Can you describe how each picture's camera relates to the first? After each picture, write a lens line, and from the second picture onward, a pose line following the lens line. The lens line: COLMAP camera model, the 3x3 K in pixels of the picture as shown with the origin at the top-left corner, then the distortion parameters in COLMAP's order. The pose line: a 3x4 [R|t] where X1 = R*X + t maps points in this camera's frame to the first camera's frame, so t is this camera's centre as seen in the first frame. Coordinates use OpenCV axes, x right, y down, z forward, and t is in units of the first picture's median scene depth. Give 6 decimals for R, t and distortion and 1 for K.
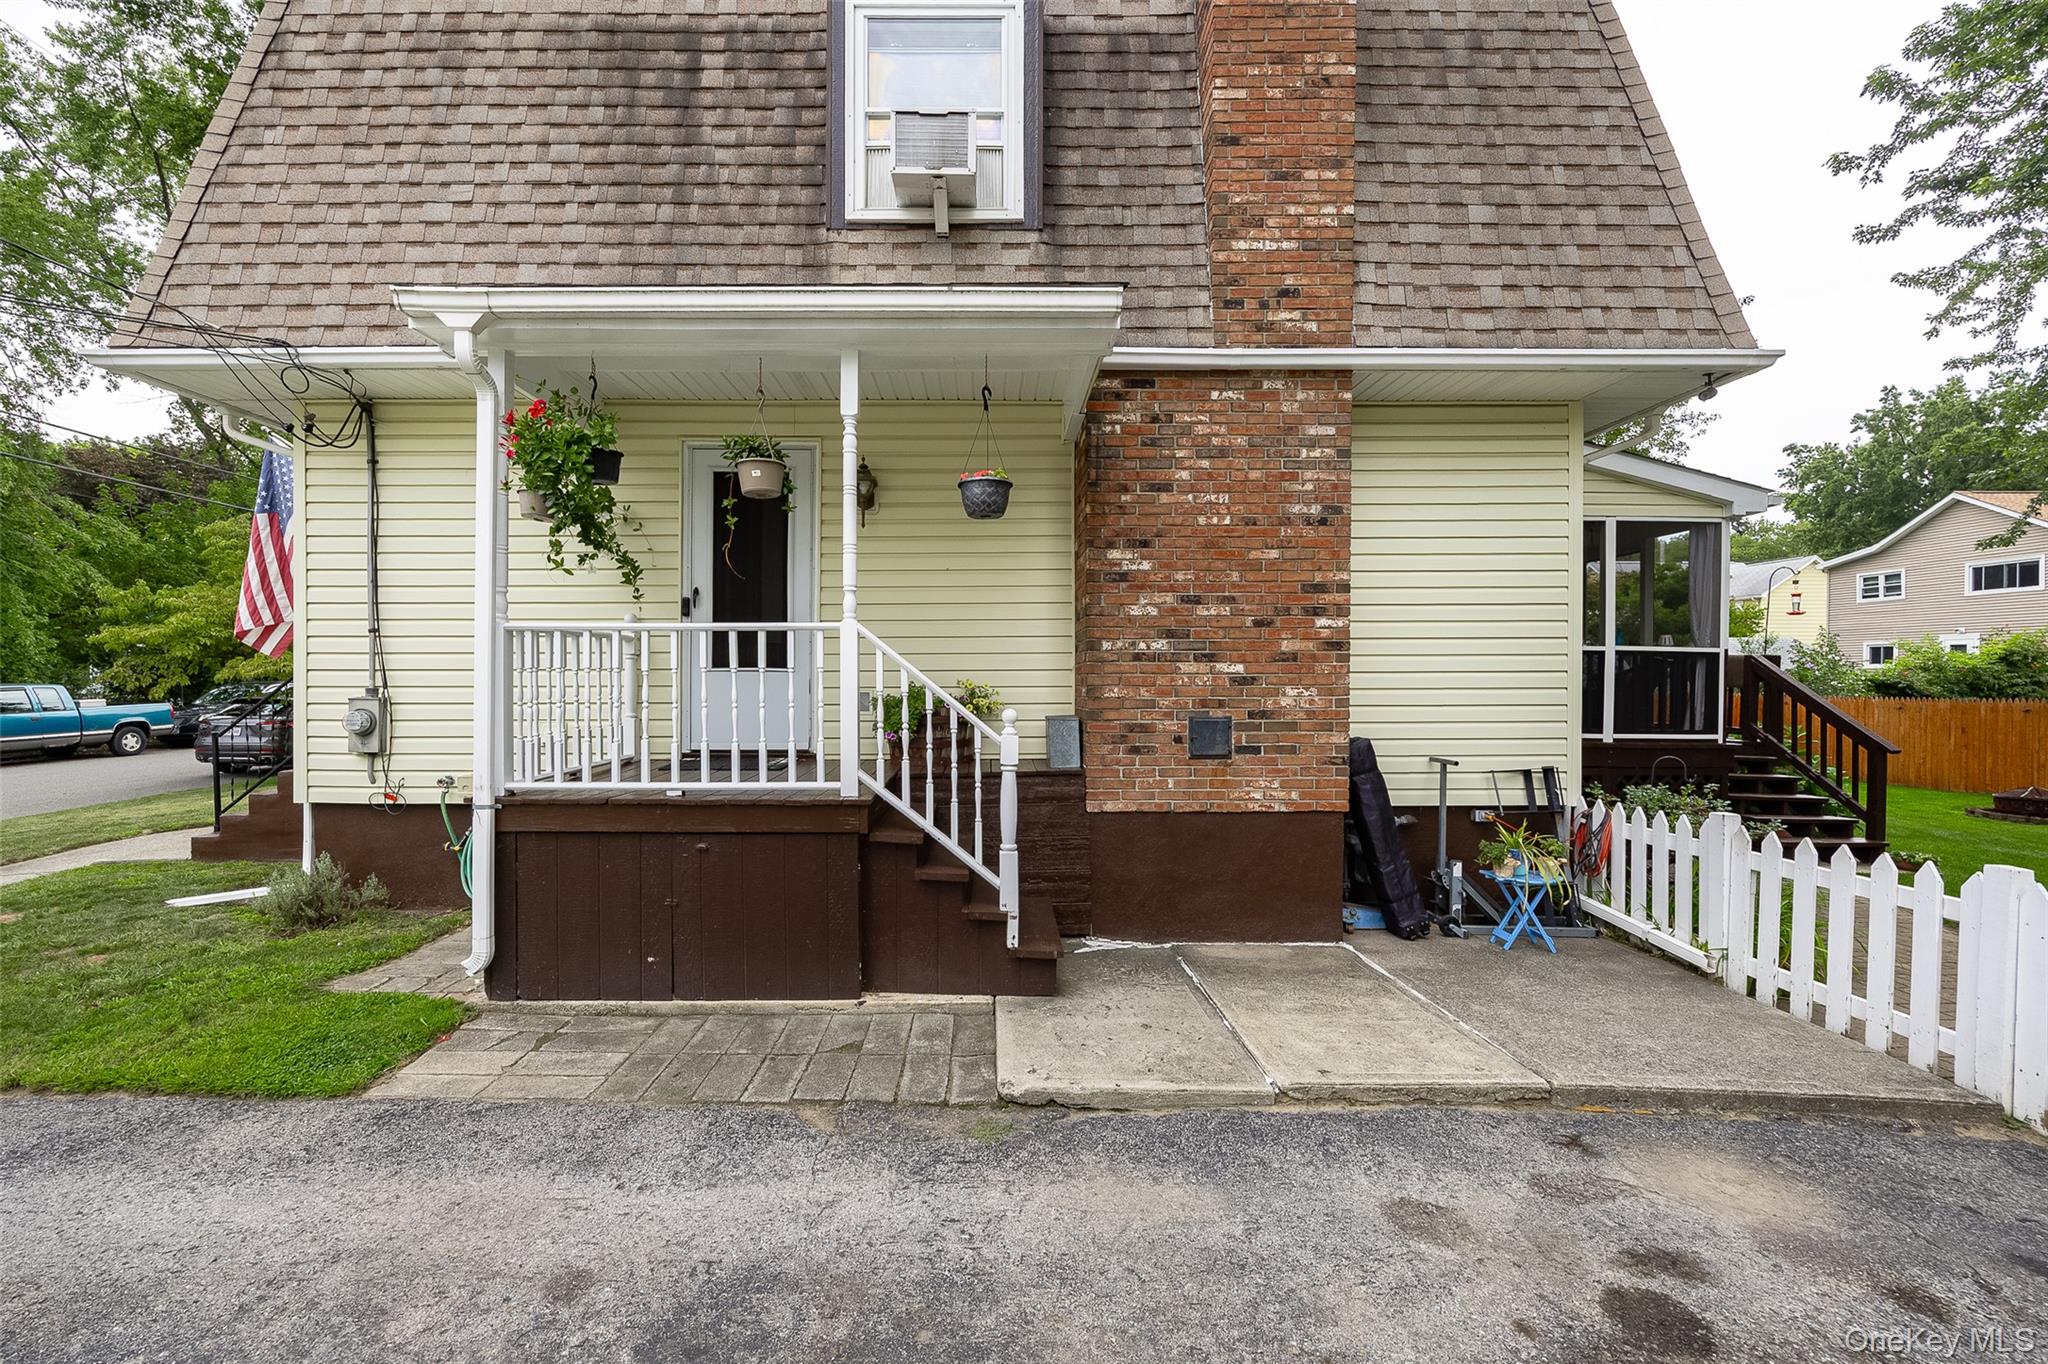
lens RADIAL K [[791.4, 0, 1018.5], [0, 791.4, 687.5], [0, 0, 1]] dist [-0.001534, 0.000186]
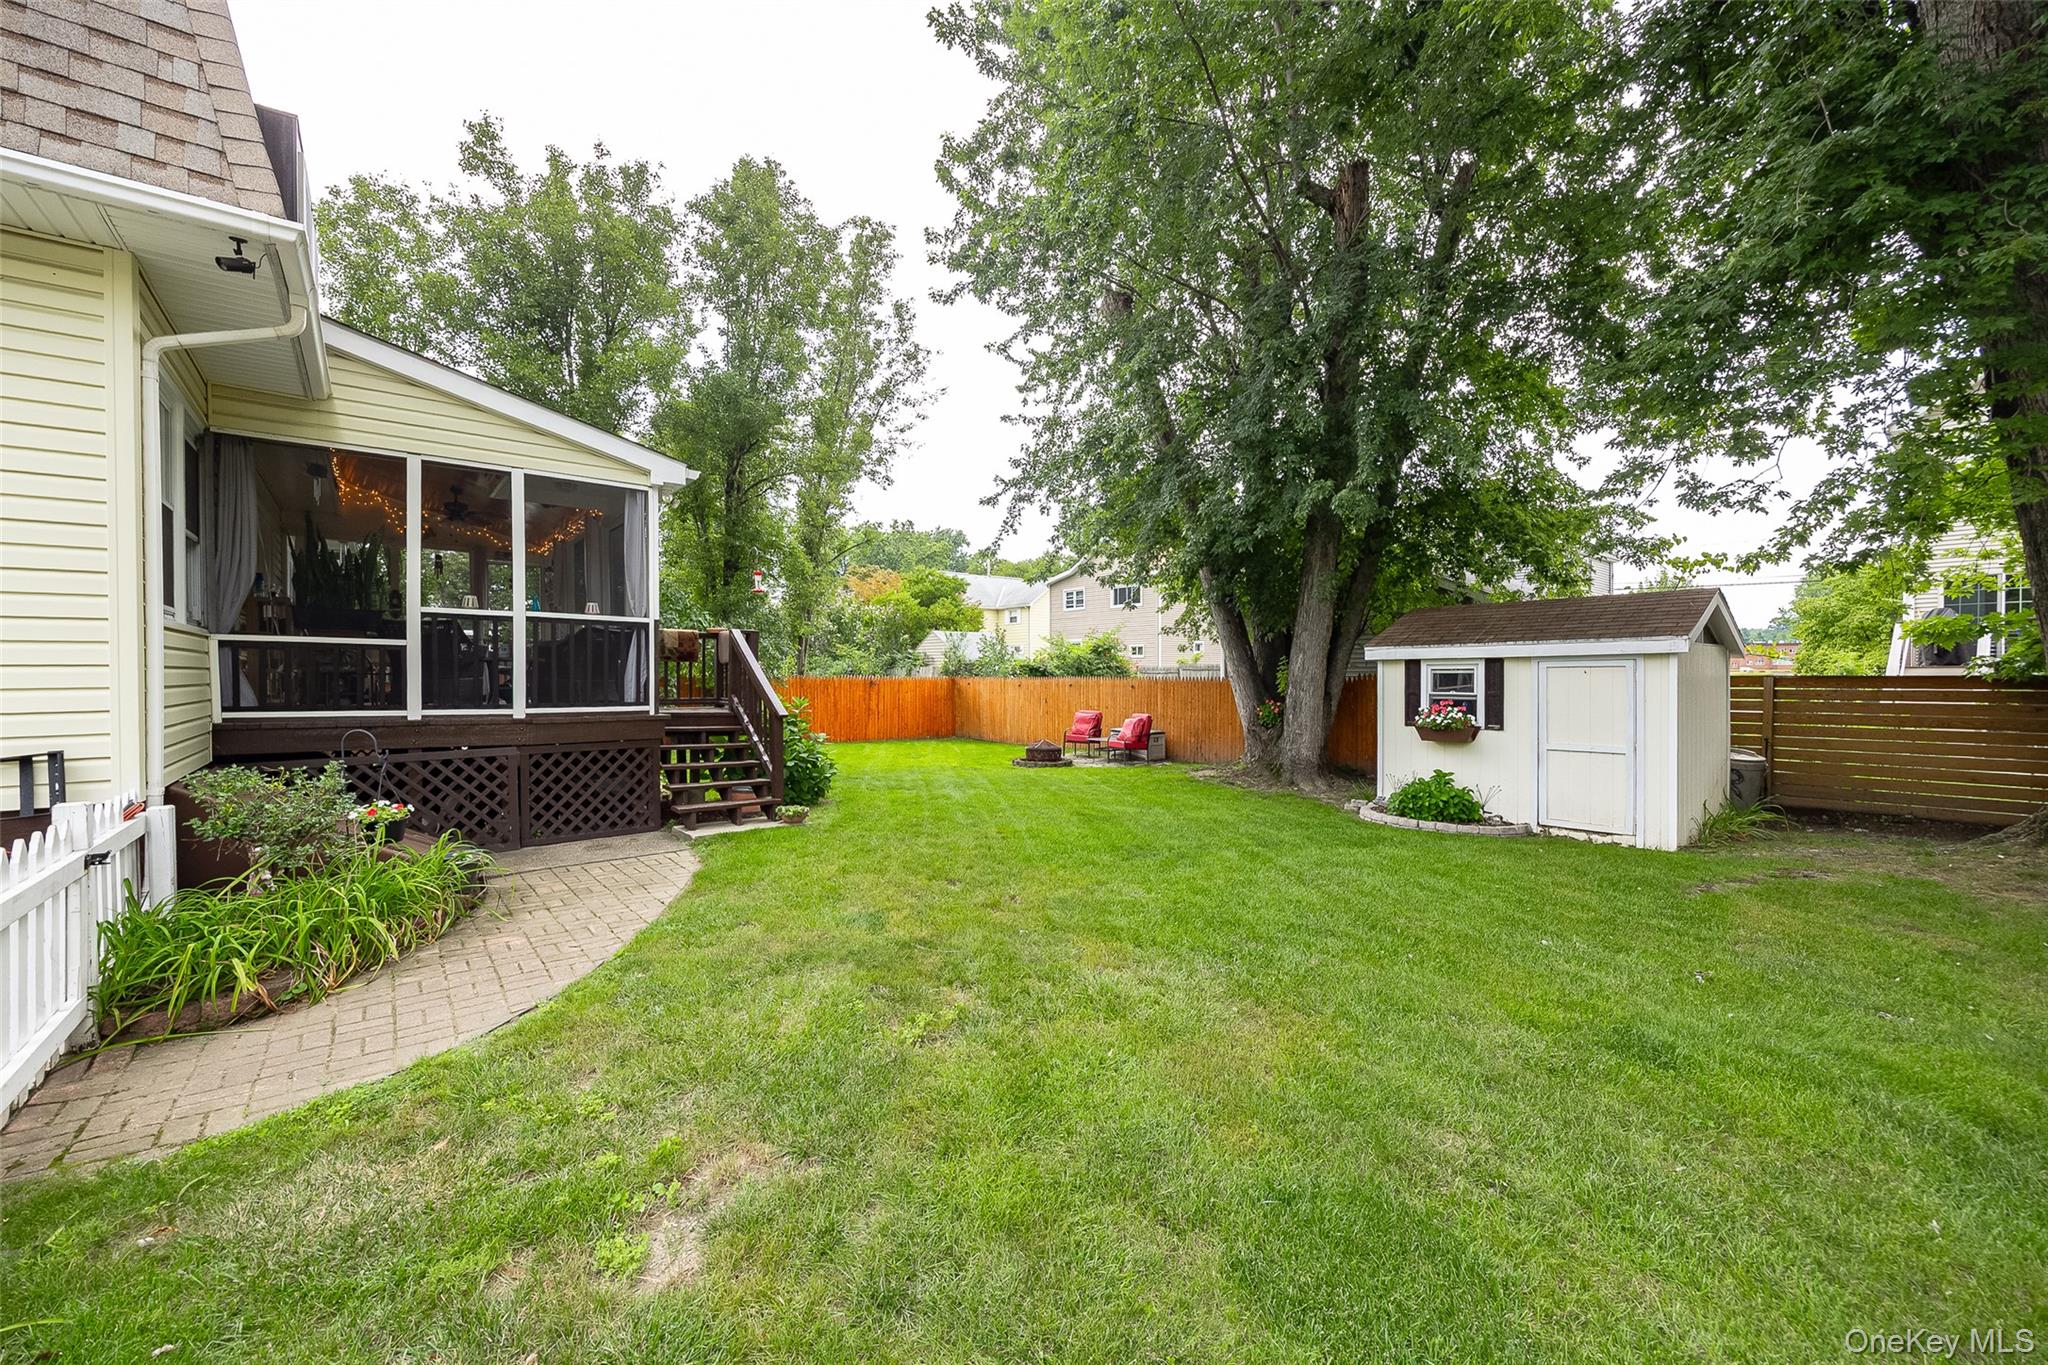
lens RADIAL K [[791.4, 0, 1015.9], [0, 791.4, 676.0], [0, 0, 1]] dist [-0.001534, 0.000186]
pose [[0.789791, -0.004197, 0.613361, 0.640107], [0.007933, 0.999963, -0.003372, 0.029556], [-0.613324, 0.007528, 0.789795, -0.058296]]
